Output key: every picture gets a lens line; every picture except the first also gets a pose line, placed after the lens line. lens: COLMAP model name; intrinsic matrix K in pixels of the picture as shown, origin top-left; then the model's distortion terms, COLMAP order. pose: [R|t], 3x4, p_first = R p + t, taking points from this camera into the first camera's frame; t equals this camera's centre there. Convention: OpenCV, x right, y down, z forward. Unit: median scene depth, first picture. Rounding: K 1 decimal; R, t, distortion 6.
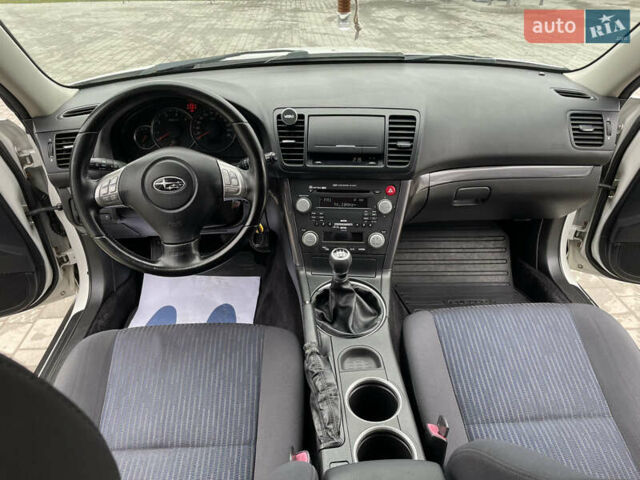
lens RADIAL K [[478.7, 0, 314.4], [0, 478.7, 237.5], [0, 0, 1]] dist [0.066569, -0.076185]
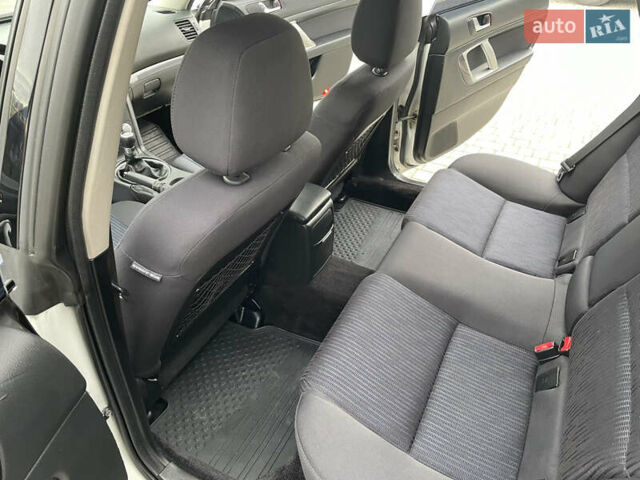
lens RADIAL K [[478.7, 0, 319.8], [0, 478.7, 239.8], [0, 0, 1]] dist [0.066569, -0.076185]
pose [[0.511407, -0.491274, 0.705063, -0.773988], [0.438417, 0.854820, 0.277622, 0.143885], [-0.739090, 0.167133, 0.652543, -0.346589]]
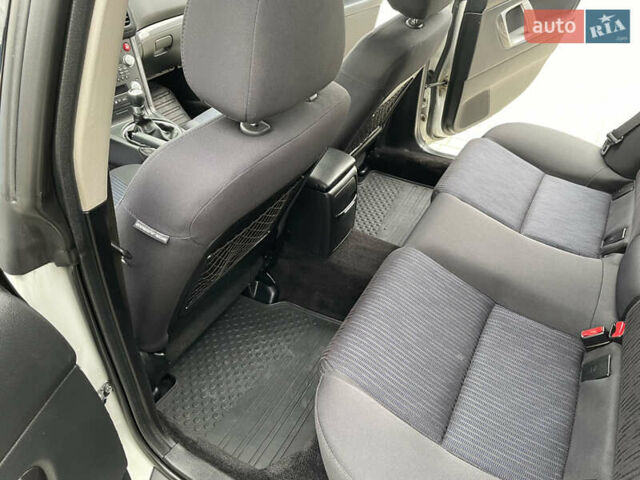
lens RADIAL K [[478.7, 0, 319.1], [0, 478.7, 244.0], [0, 0, 1]] dist [0.066569, -0.076185]
pose [[0.541350, -0.509188, 0.669080, -0.733338], [0.423065, 0.852653, 0.306591, 0.183598], [-0.726606, 0.117091, 0.677004, -0.262034]]
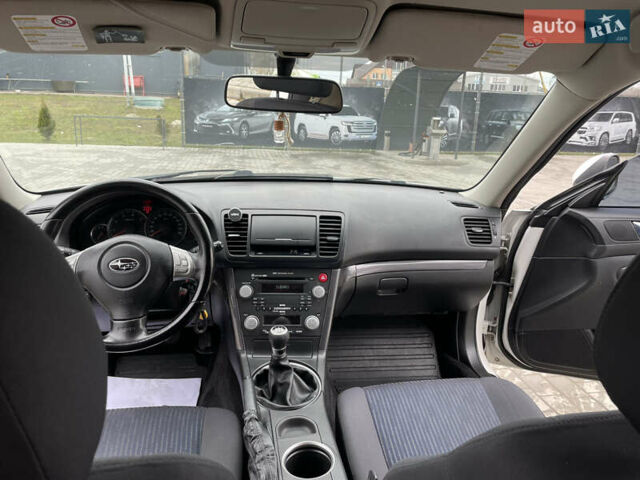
lens RADIAL K [[478.7, 0, 323.0], [0, 478.7, 236.8], [0, 0, 1]] dist [0.066569, -0.076185]
pose [[0.991476, 0.008927, 0.129986, 0.008601], [0.027737, 0.960320, -0.277517, 0.122880], [-0.127306, 0.278757, 0.951886, -0.118048]]
